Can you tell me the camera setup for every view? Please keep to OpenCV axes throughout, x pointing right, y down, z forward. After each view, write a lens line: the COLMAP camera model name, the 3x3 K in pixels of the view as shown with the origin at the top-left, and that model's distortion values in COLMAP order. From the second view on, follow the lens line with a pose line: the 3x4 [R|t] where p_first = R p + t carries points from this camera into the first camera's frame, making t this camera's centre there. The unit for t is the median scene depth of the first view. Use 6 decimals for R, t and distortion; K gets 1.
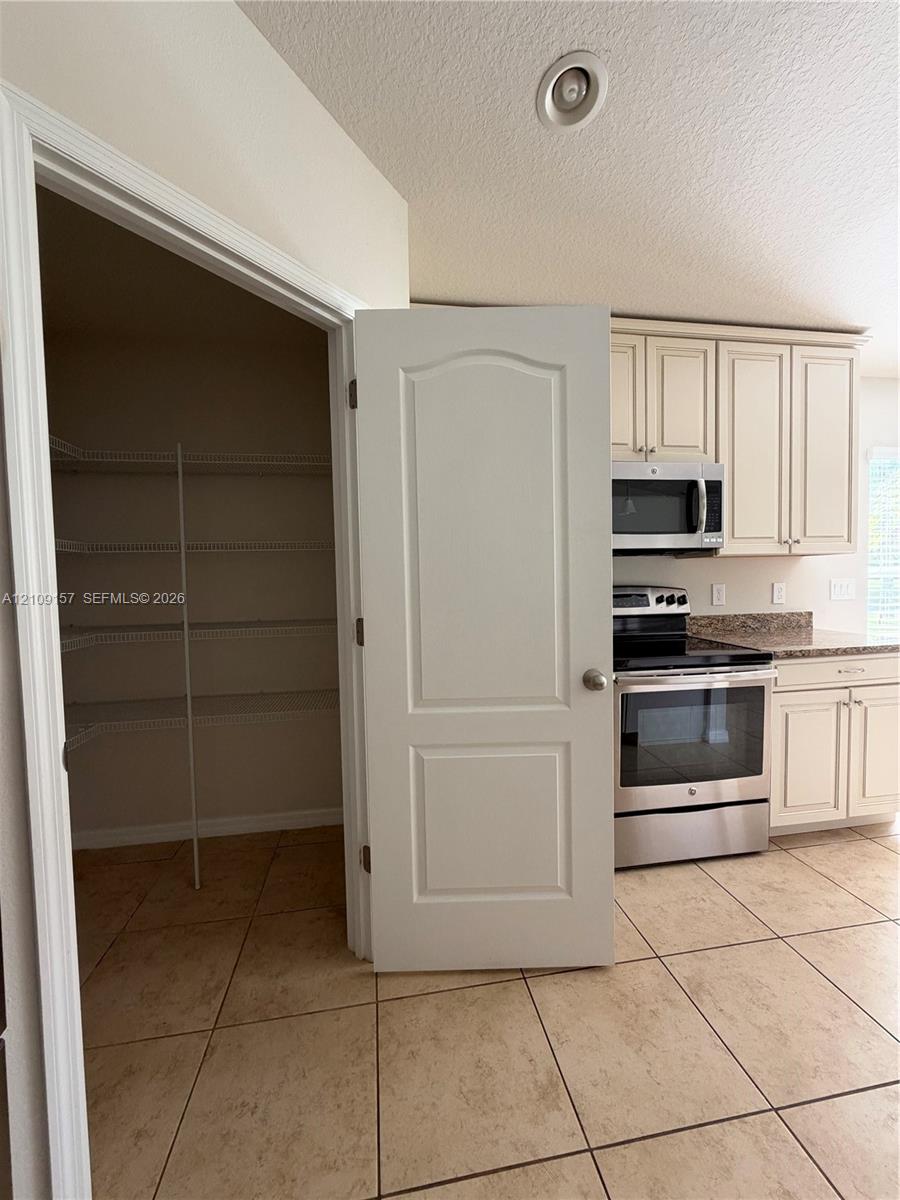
lens RADIAL K [[478.9, 0, 442.2], [0, 478.9, 600.9], [0, 0, 1]] dist [-0.003170, -0.000034]
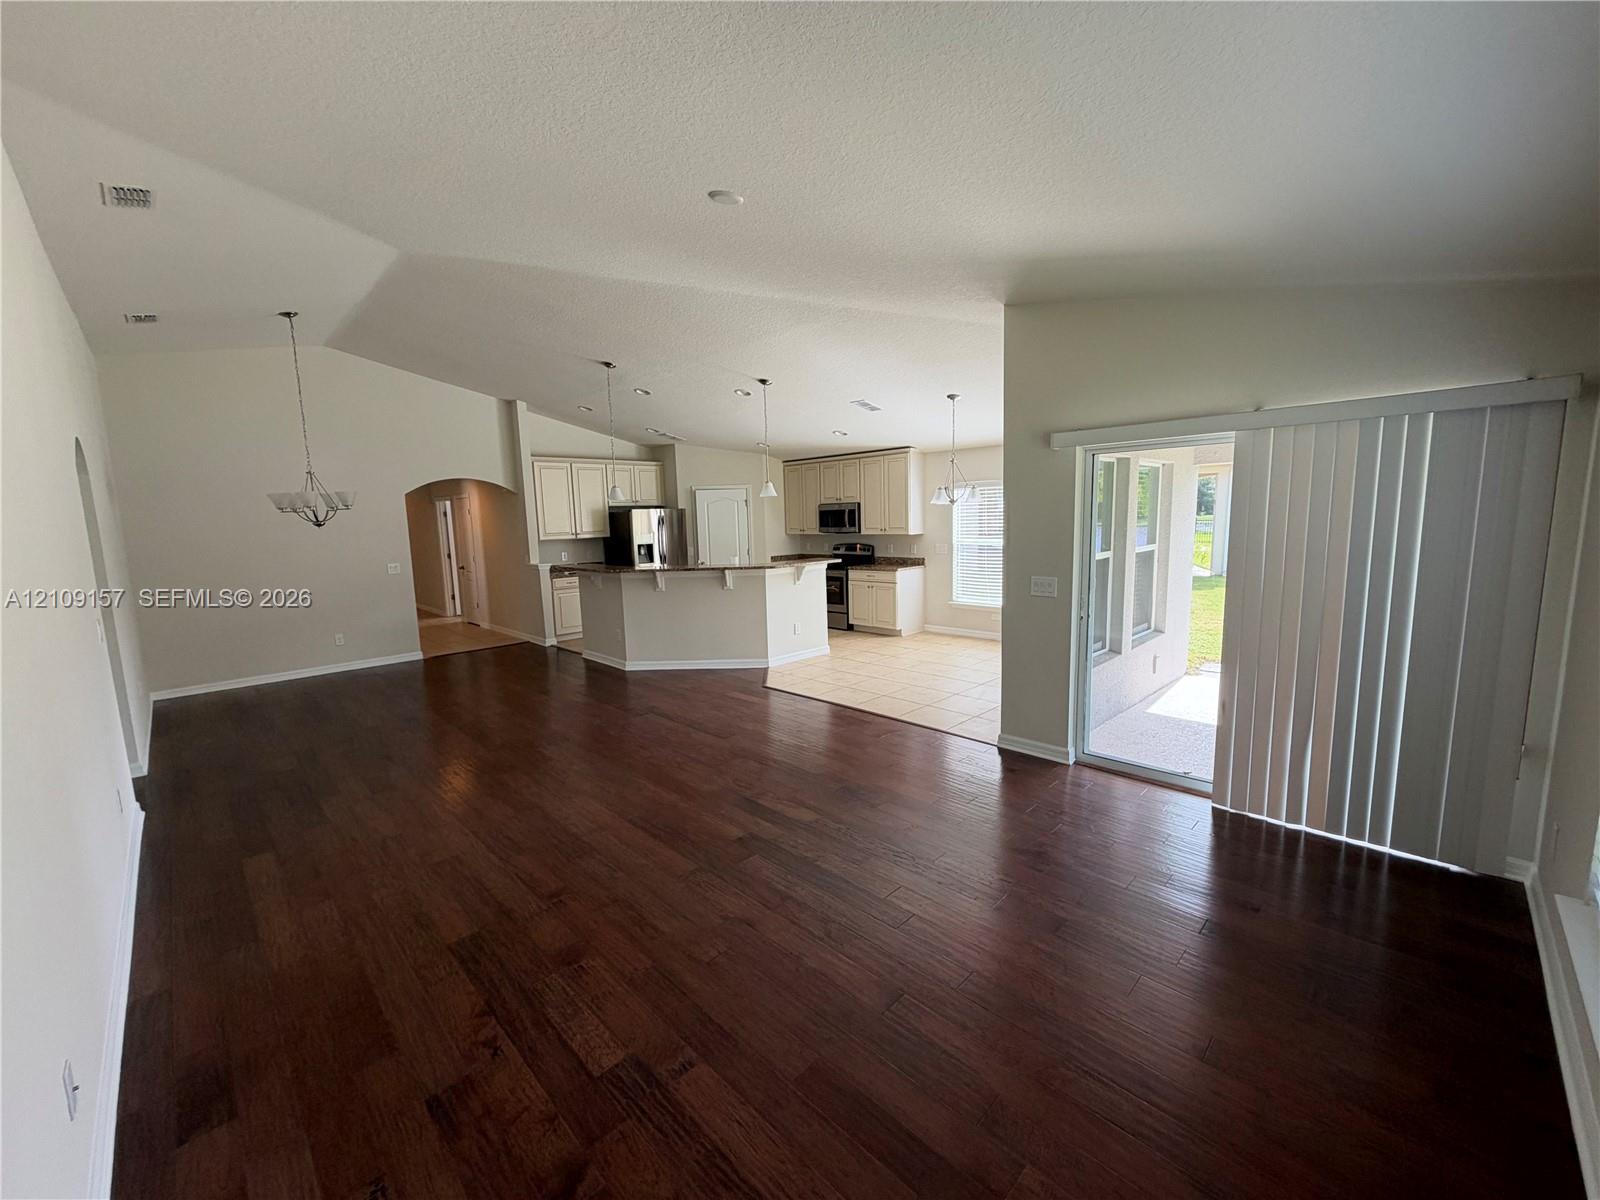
lens RADIAL K [[638.5, 0, 799.8], [0, 638.5, 600.1], [0, 0, 1]] dist [-0.003170, -0.000034]
pose [[0.590287, 0.114687, -0.799005, 3.347428], [-0.025385, 0.992003, 0.123635, -0.164345], [0.806794, -0.052697, 0.588477, -1.505216]]
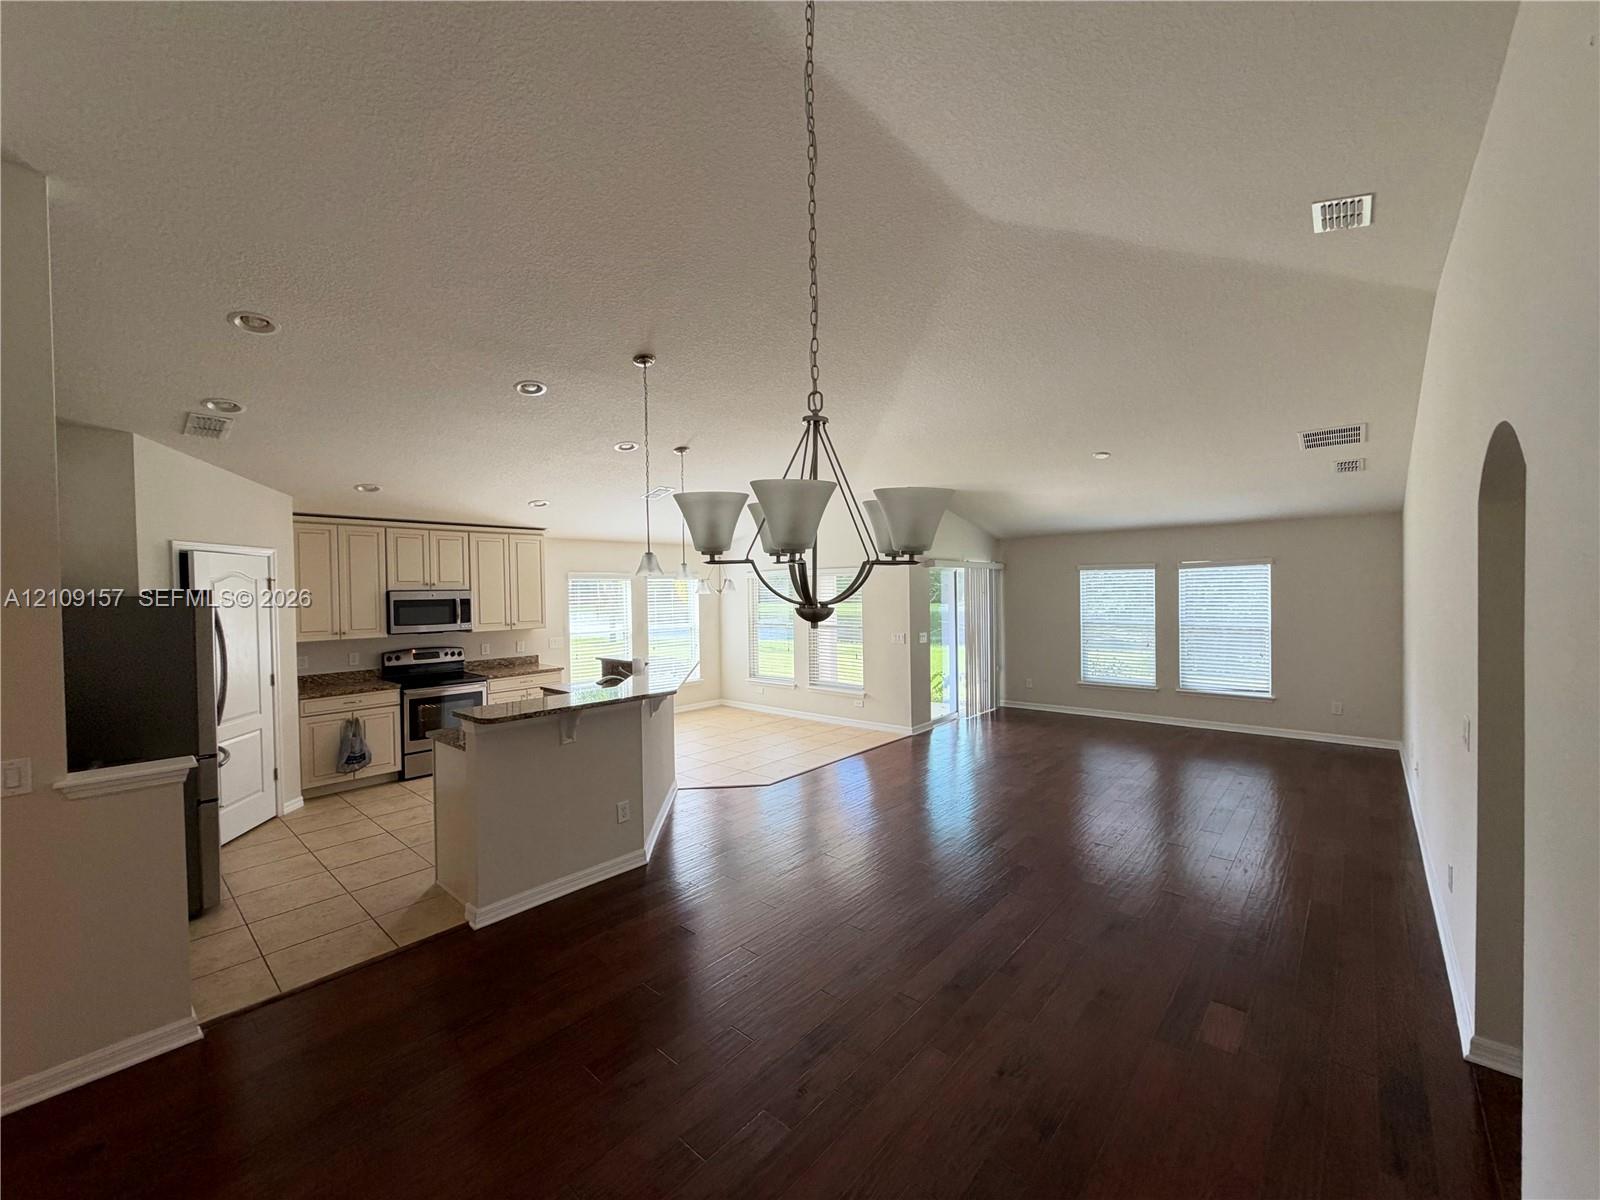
lens RADIAL K [[638.5, 0, 799.6], [0, 638.5, 601.4], [0, 0, 1]] dist [-0.003170, -0.000034]
pose [[0.764635, -0.001149, 0.644462, -0.127127], [0.029161, 0.999036, -0.032817, -0.094086], [-0.643803, 0.043886, 0.763931, -2.019237]]
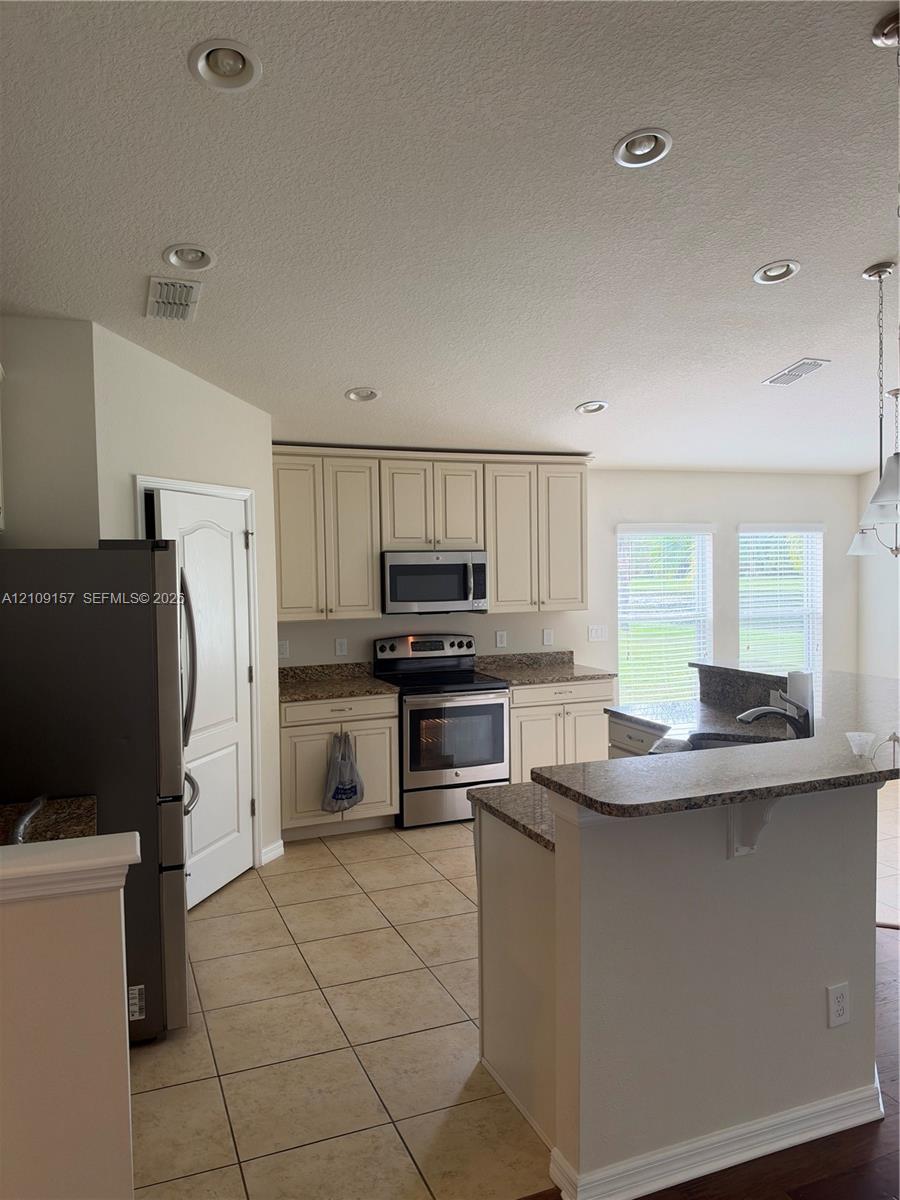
lens RADIAL K [[872.7, 0, 445.5], [0, 872.7, 601.1], [0, 0, 1]] dist [0.050623, -0.027105]
pose [[0.973127, -0.001848, 0.230263, -0.127901], [0.004531, 0.999928, -0.011123, -0.101042], [-0.230226, 0.011867, 0.973065, -1.421697]]
